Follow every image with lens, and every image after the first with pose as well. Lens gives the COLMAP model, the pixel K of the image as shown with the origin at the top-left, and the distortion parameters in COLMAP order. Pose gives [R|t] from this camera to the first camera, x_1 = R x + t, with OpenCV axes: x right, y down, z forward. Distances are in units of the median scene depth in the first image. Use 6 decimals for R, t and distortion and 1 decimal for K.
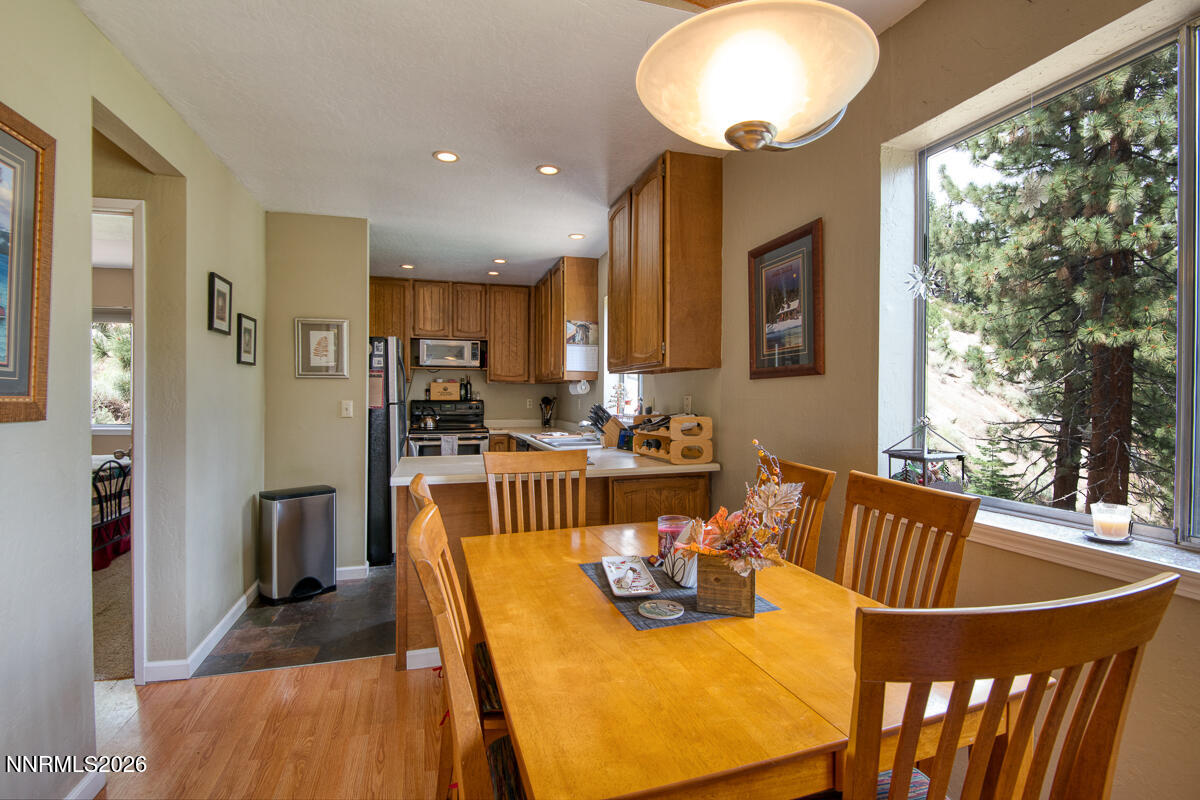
lens RADIAL K [[577.5, 0, 616.6], [0, 577.5, 409.5], [0, 0, 1]] dist [-0.015883, -0.006309]
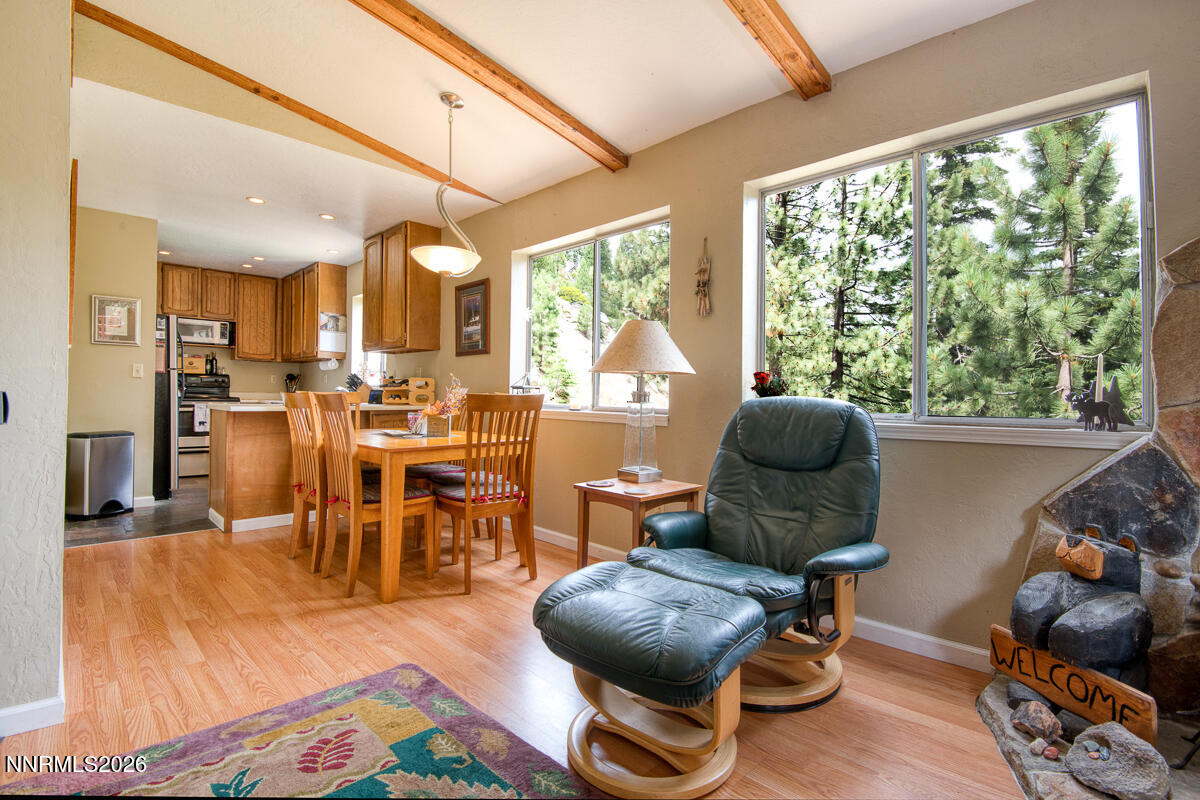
lens RADIAL K [[599.8, 0, 590.1], [0, 599.8, 419.8], [0, 0, 1]] dist [-0.001388, -0.000199]
pose [[0.914411, 0.003493, 0.404773, -0.073229], [-0.011497, 0.999783, 0.017346, 0.054620], [-0.404625, -0.020515, 0.914253, -0.454185]]
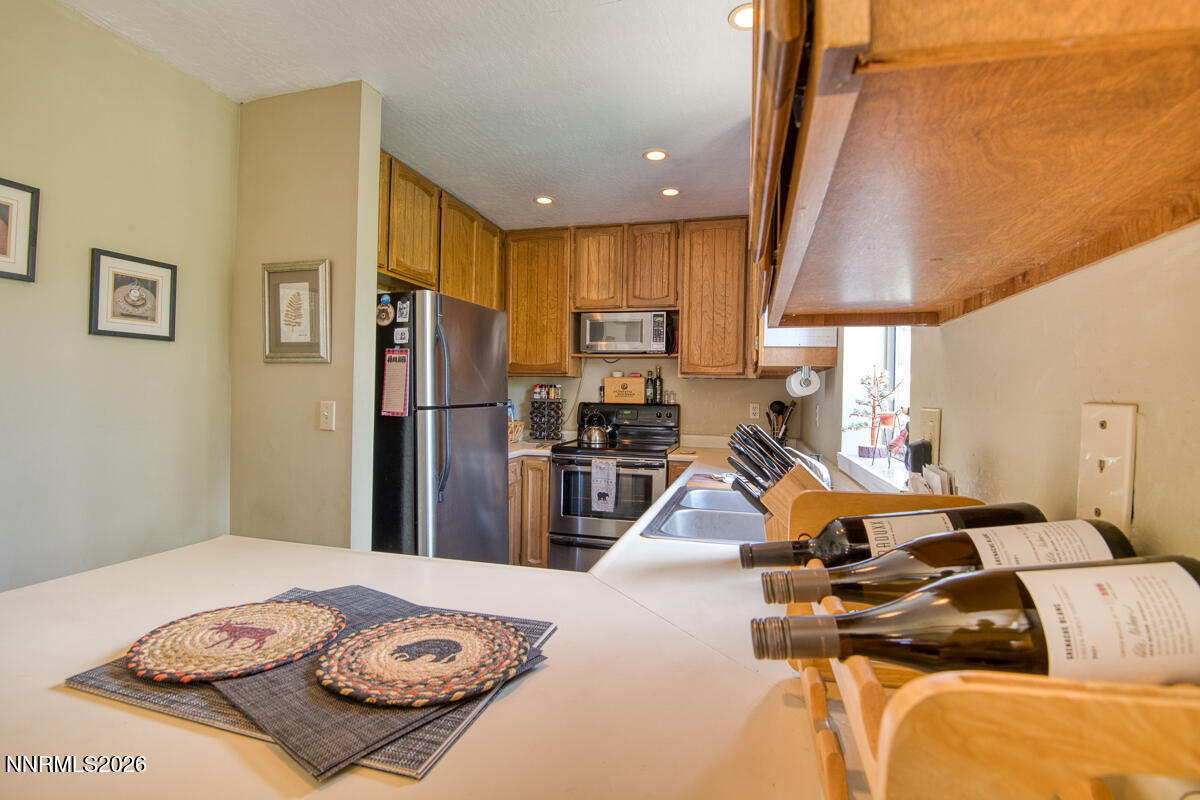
lens RADIAL K [[577.5, 0, 600.0], [0, 577.5, 404.1], [0, 0, 1]] dist [-0.015883, -0.006309]
pose [[0.838705, 0.017869, -0.544293, 0.059130], [-0.026030, 0.999635, -0.007292, -0.011661], [0.543963, 0.020284, 0.838864, 0.505731]]
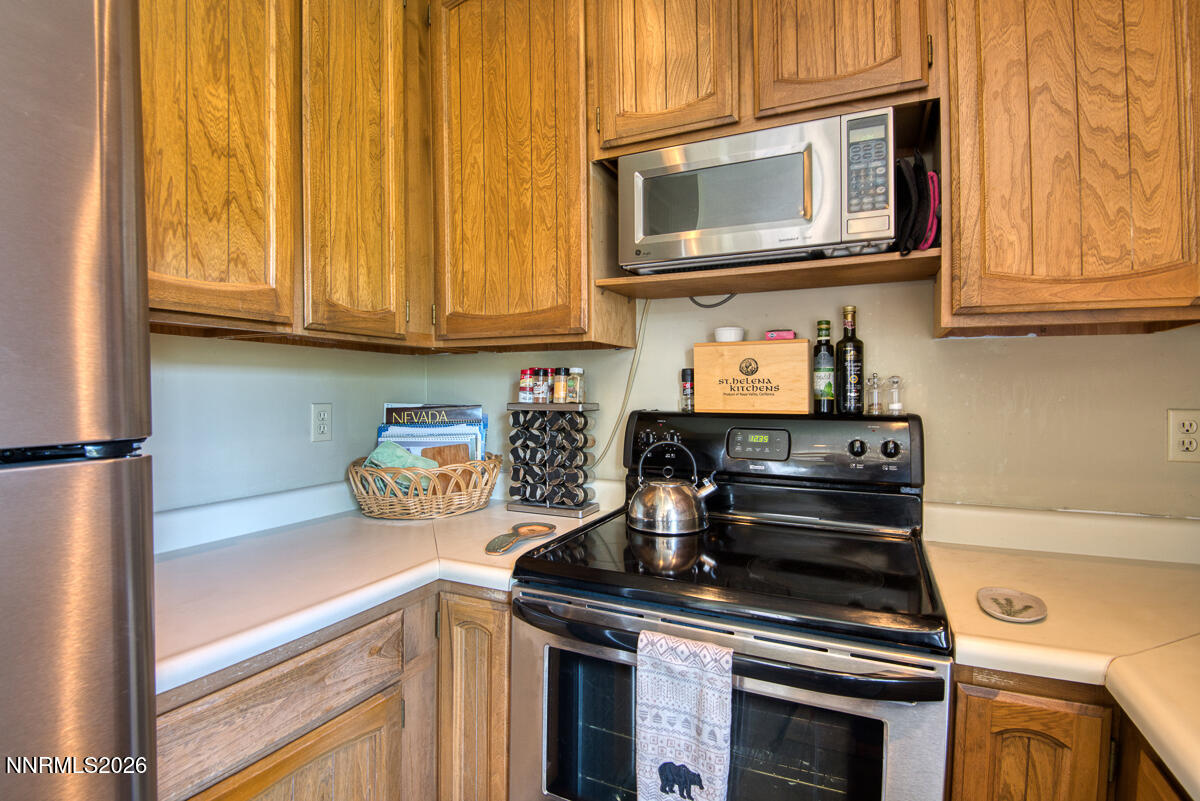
lens RADIAL K [[577.5, 0, 595.3], [0, 577.5, 391.6], [0, 0, 1]] dist [-0.015883, -0.006309]
pose [[0.718067, -0.004223, -0.695961, -0.209918], [-0.012141, 0.999753, -0.018592, -0.024405], [0.695868, 0.021800, 0.717839, 0.946014]]
